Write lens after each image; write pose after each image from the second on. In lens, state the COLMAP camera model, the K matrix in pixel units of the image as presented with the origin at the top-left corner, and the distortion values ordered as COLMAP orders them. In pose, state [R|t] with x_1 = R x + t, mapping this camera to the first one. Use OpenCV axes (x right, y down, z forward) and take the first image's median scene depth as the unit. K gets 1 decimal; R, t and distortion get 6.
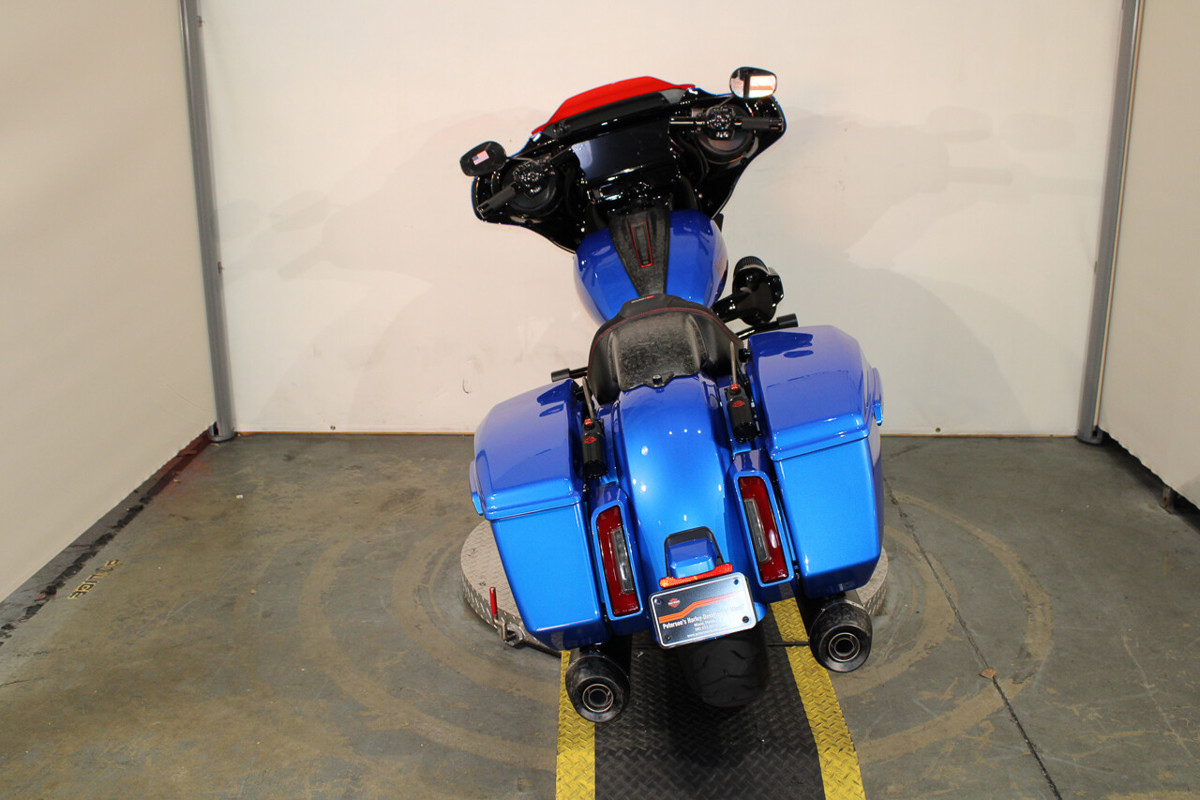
lens RADIAL K [[1207.1, 0, 600.0], [0, 1207.1, 400.0], [0, 0, 1]] dist [-0.141275, 0.089783]
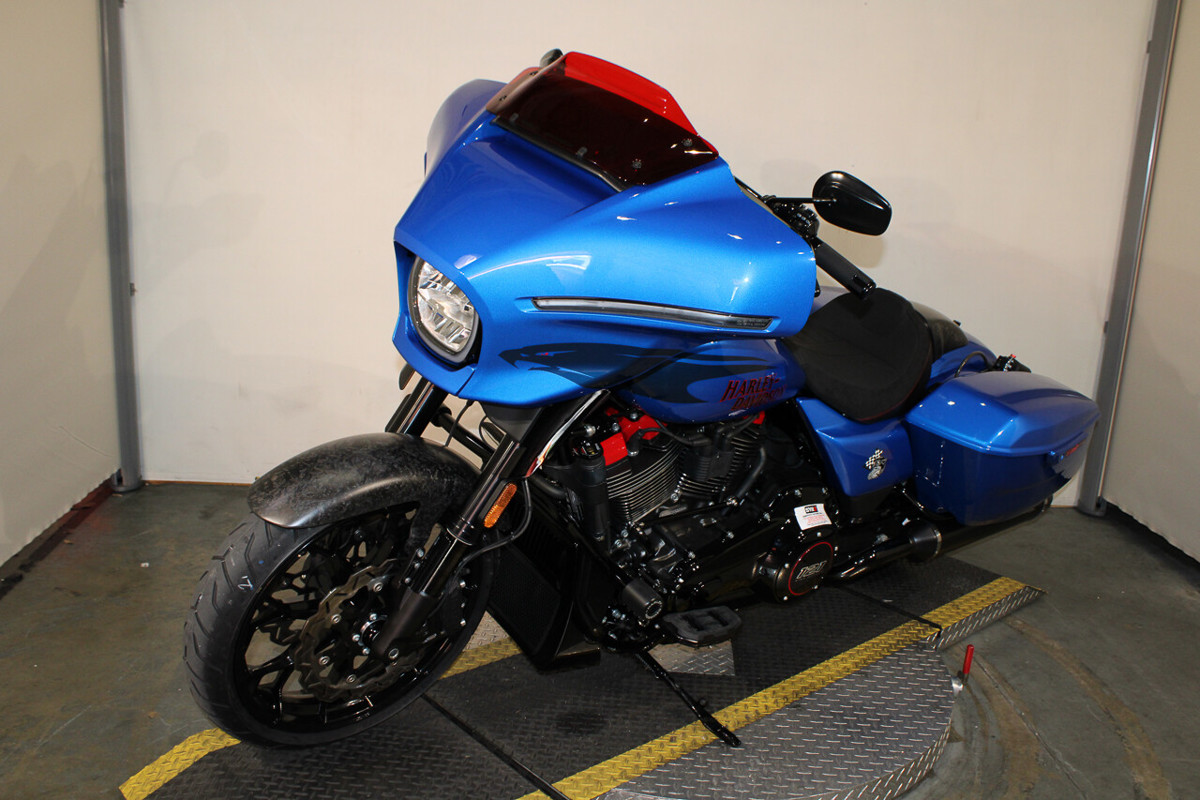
lens RADIAL K [[1085.2, 0, 600.0], [0, 1085.2, 400.0], [0, 0, 1]] dist [-0.162912, 0.143848]
pose [[0.993846, 0.031380, 0.106234, -0.074200], [-0.028127, 0.999092, -0.031987, -0.019973], [-0.107142, 0.028803, 0.993826, 0.249716]]
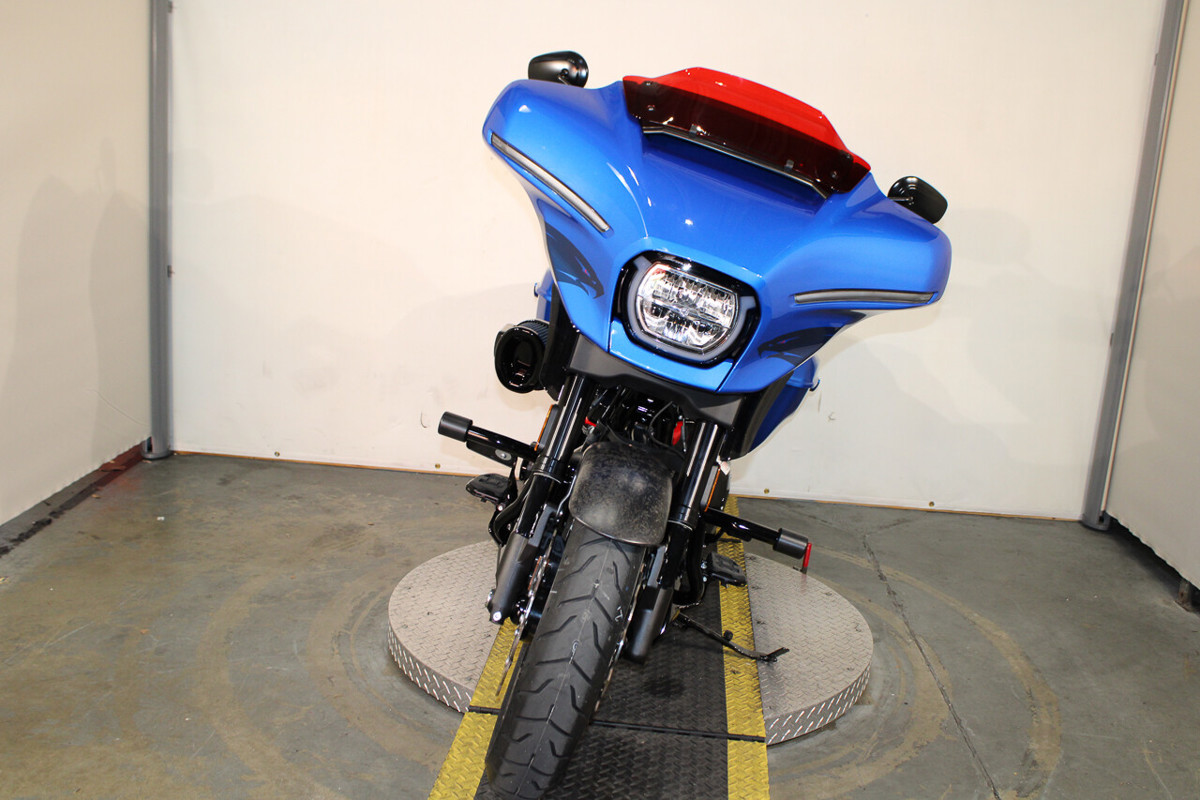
lens RADIAL K [[1179.0, 0, 600.0], [0, 1179.0, 400.0], [0, 0, 1]] dist [-0.153576, 0.145976]
pose [[0.997238, 0.073708, 0.009125, 0.016496], [-0.073068, 0.995673, -0.057409, 0.018707], [-0.013317, 0.056584, 0.998309, 0.122693]]
